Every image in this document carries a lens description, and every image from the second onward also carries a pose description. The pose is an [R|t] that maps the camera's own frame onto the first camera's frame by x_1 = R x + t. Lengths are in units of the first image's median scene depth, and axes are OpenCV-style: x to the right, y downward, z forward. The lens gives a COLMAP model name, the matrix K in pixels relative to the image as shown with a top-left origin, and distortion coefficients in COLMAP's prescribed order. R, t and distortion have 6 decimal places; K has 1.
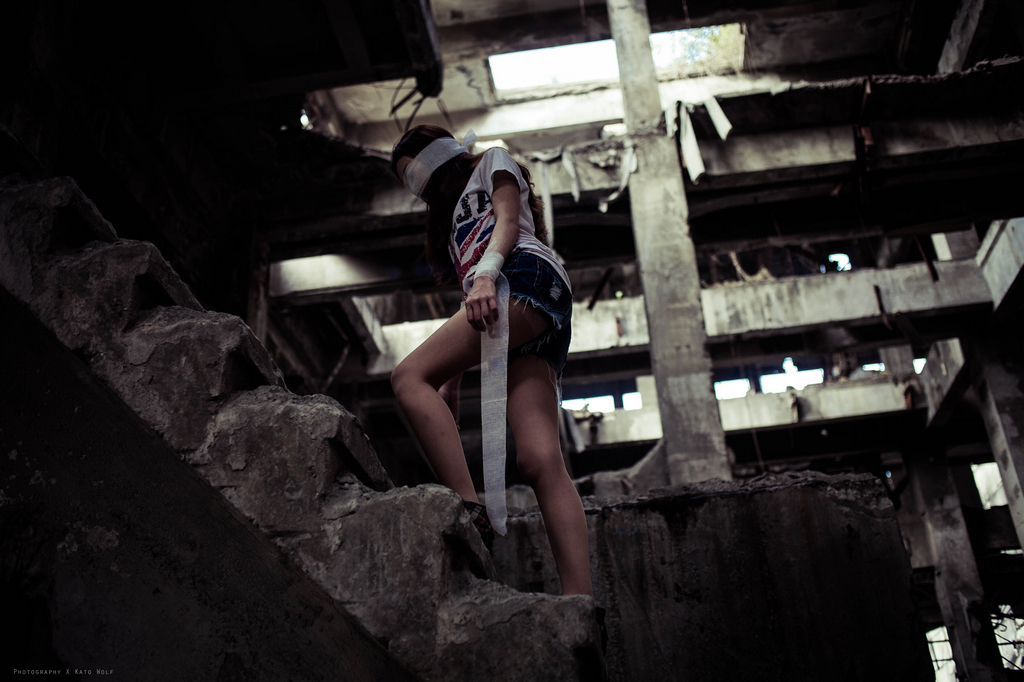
lens RADIAL K [[1088.5, 0, 526.2], [0, 1088.5, 344.8], [0, 0, 1]] dist [-0.085065, 0.130056]
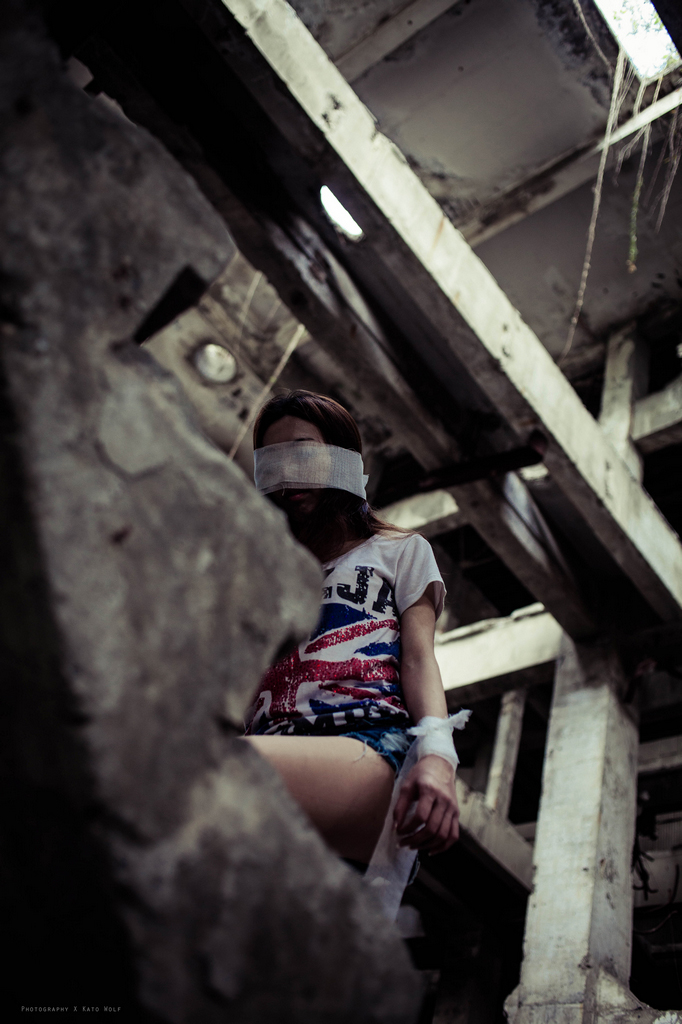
lens RADIAL K [[1088.5, 0, 341.0], [0, 1088.5, 512.0], [0, 0, 1]] dist [-0.085065, 0.130056]
pose [[0.500572, 0.738120, 0.452335, -0.470915], [-0.630188, 0.668940, -0.394186, 0.116189], [-0.593541, -0.087738, 0.800007, 0.703607]]
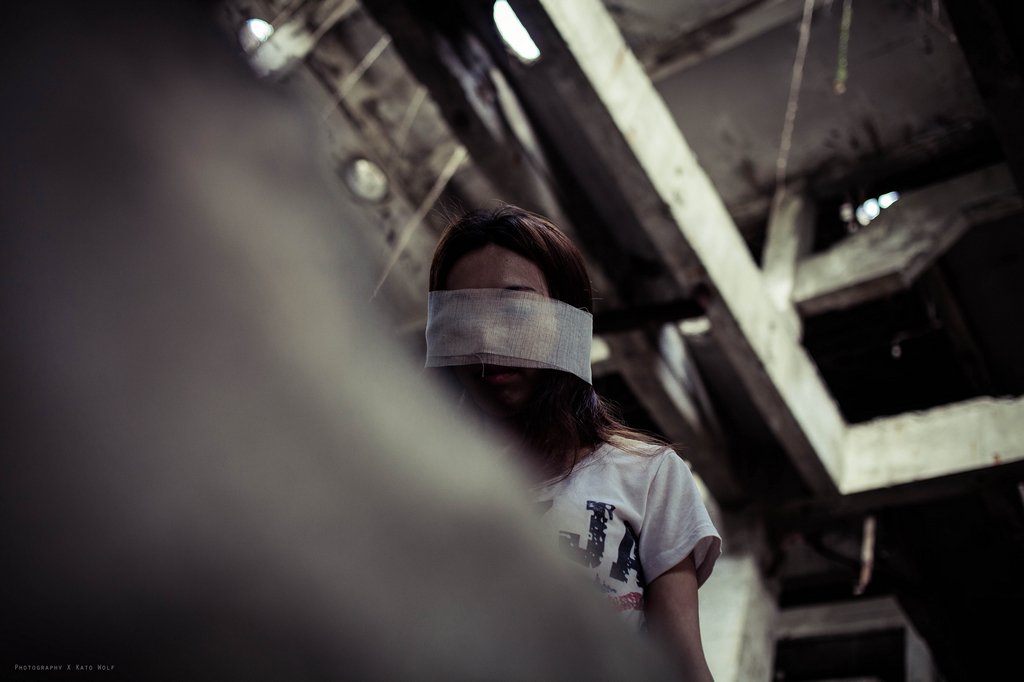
lens RADIAL K [[1088.5, 0, 526.2], [0, 1088.5, 344.8], [0, 0, 1]] dist [-0.085065, 0.130056]
pose [[0.413463, 0.778247, 0.472631, -0.375641], [-0.667337, 0.612149, -0.424186, 0.006560], [-0.619442, -0.140019, 0.772454, 0.975106]]
